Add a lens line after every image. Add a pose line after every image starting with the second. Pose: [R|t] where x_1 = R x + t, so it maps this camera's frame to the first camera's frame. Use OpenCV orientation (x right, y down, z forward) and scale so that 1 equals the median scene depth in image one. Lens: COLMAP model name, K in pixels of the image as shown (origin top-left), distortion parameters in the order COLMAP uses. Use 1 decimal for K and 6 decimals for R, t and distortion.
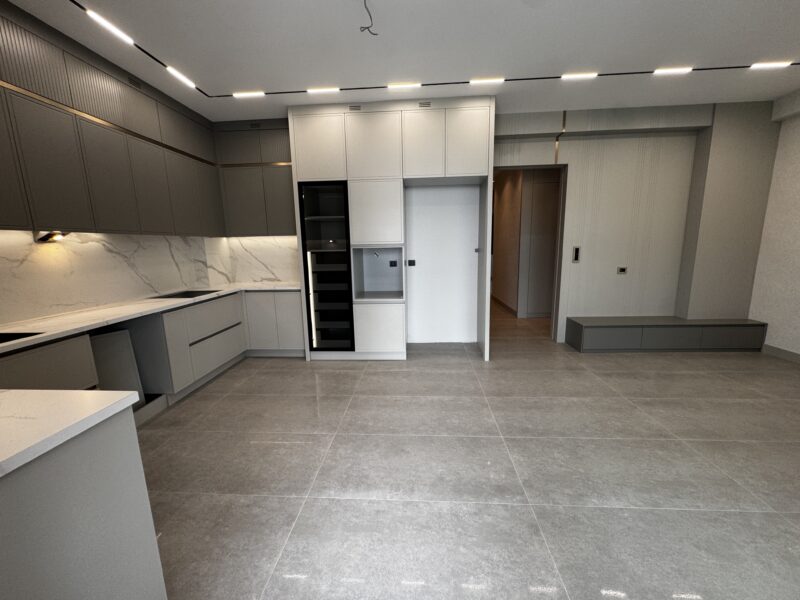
lens RADIAL K [[319.6, 0, 399.1], [0, 319.6, 299.2], [0, 0, 1]] dist [0.000966, -0.000113]
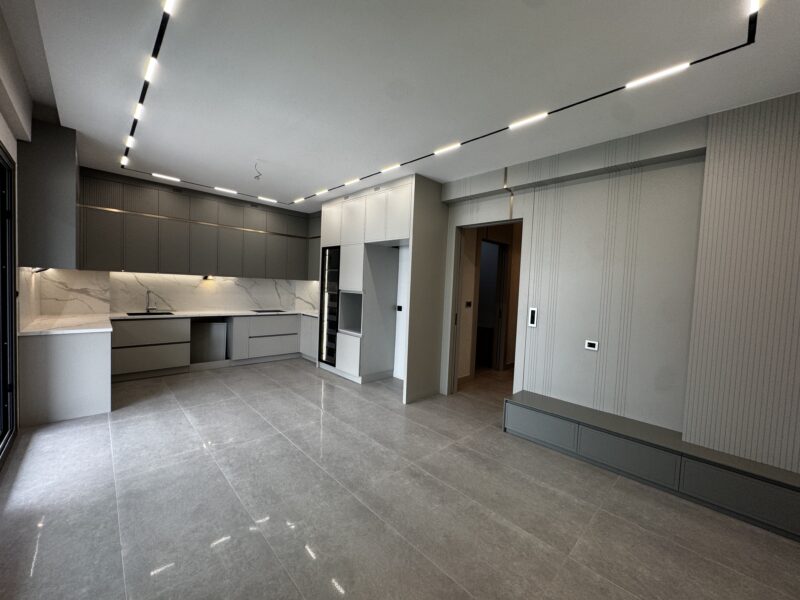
lens RADIAL K [[319.6, 0, 401.4], [0, 319.6, 300.9], [0, 0, 1]] dist [0.000966, -0.000113]
pose [[0.734779, 0.085157, -0.672940, 1.059861], [-0.171894, 0.983080, -0.063286, -0.084826], [0.656165, 0.162176, 0.736985, 0.161454]]
